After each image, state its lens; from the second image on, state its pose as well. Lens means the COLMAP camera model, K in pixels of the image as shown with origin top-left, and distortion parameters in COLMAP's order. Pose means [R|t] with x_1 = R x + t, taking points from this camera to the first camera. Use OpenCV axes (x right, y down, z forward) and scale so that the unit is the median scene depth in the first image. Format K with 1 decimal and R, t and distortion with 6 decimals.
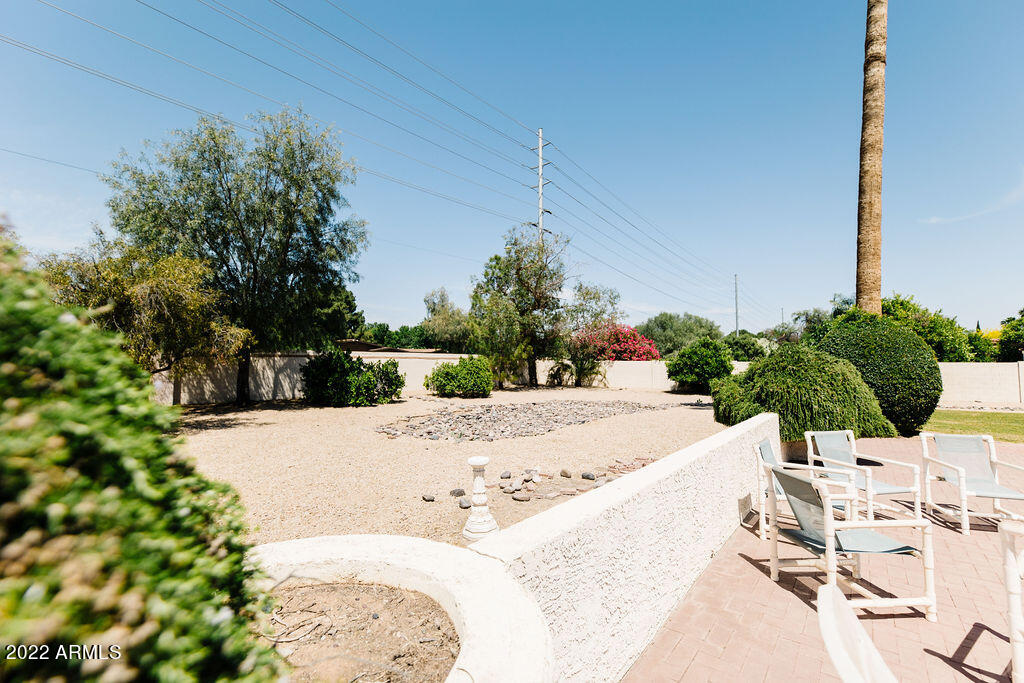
lens RADIAL K [[450.3, 0, 510.6], [0, 450.3, 333.7], [0, 0, 1]] dist [0.004000, 0.000257]
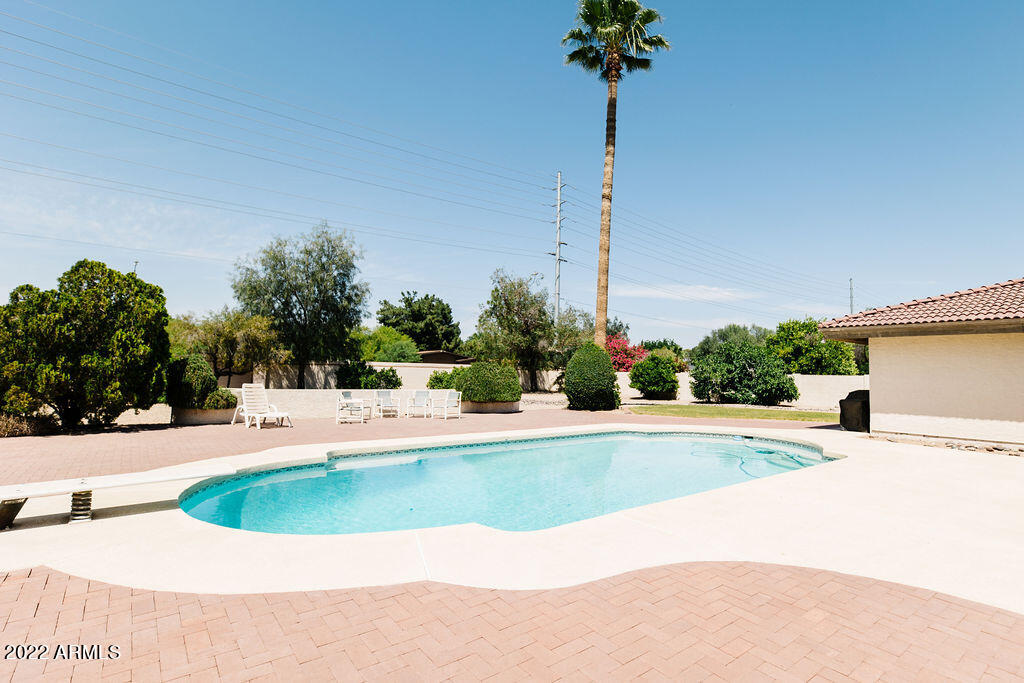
lens RADIAL K [[468.4, 0, 513.2], [0, 468.4, 348.6], [0, 0, 1]] dist [0.001748, 0.000049]
pose [[0.977201, 0.002448, -0.212301, 0.482874], [-0.000541, 0.999959, 0.009043, -0.021592], [0.212314, -0.008722, 0.977162, -0.479437]]
